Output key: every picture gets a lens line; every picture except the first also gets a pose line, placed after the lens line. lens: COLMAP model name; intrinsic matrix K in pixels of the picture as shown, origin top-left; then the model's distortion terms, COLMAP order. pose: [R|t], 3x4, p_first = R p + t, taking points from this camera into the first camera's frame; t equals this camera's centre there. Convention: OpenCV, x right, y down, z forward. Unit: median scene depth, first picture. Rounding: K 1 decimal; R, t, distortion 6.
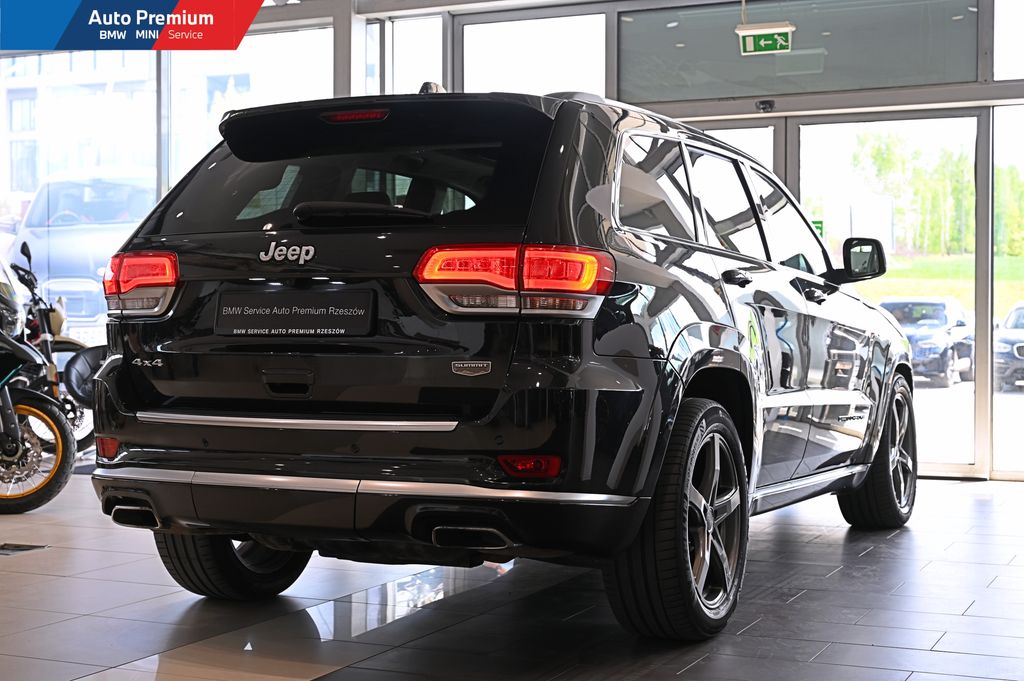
lens RADIAL K [[1569.8, 0, 508.6], [0, 1569.8, 342.2], [0, 0, 1]] dist [-0.005467, 0.000000]
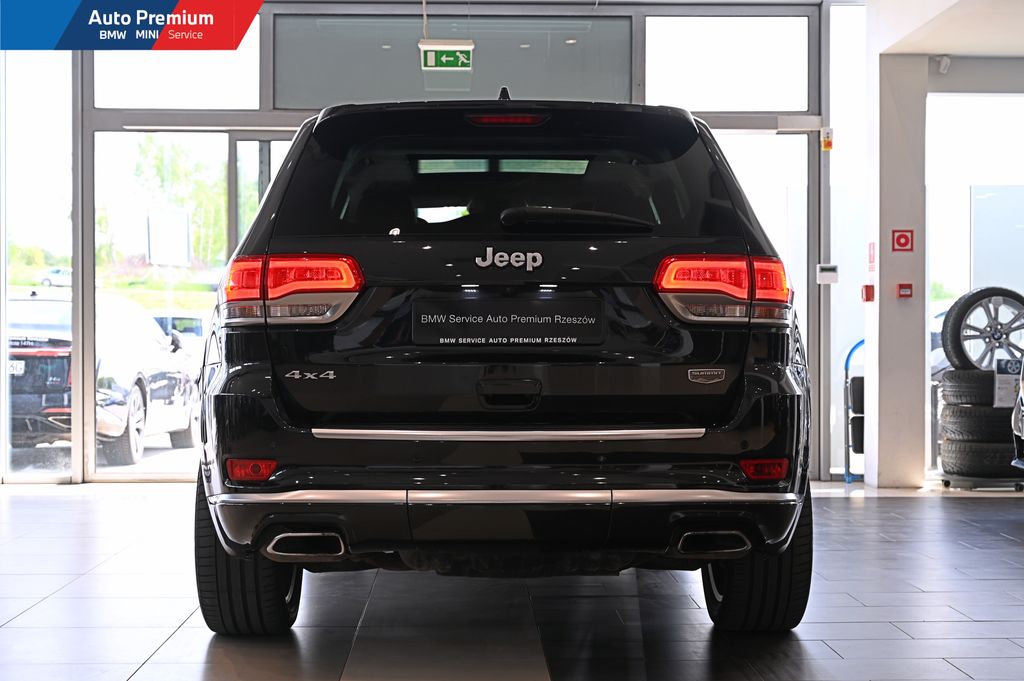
lens RADIAL K [[1604.7, 0, 512.1], [0, 1604.7, 344.7], [0, 0, 1]] dist [0.031297, 0.000000]
pose [[0.892551, -0.003303, 0.450934, -0.572436], [0.006750, 0.999959, -0.006036, 0.001683], [-0.450896, 0.008431, 0.892537, 0.114927]]
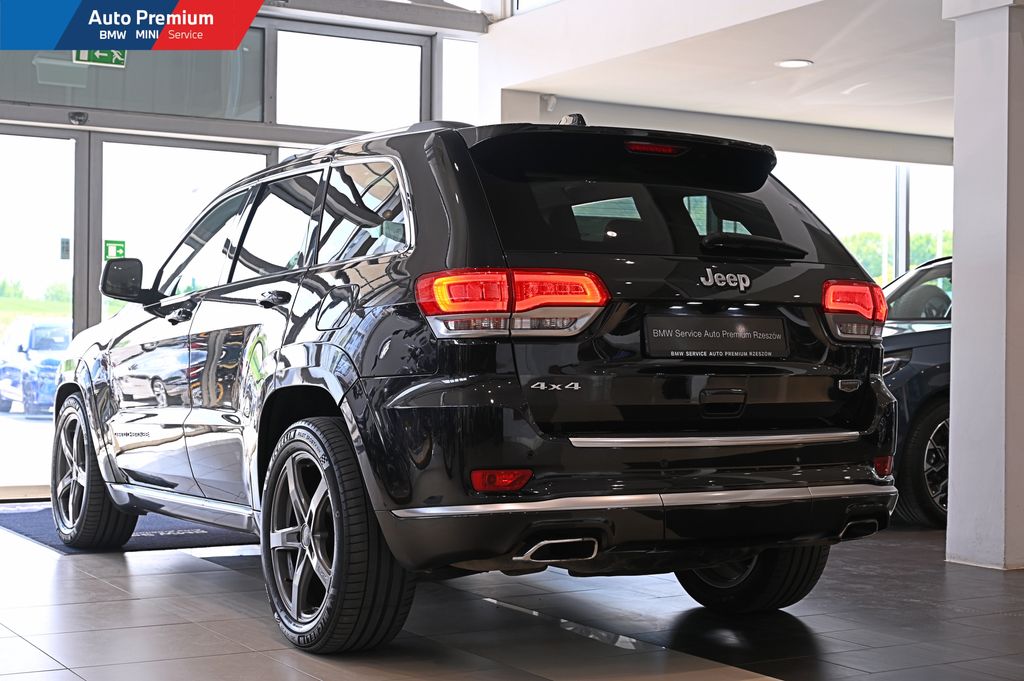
lens RADIAL K [[1604.7, 0, 506.2], [0, 1604.7, 336.0], [0, 0, 1]] dist [0.031297, 0.000000]
pose [[0.565726, 0.011260, 0.824517, -1.089643], [0.002590, 0.999878, -0.015432, -0.002565], [-0.824589, 0.010866, 0.565627, 0.499876]]
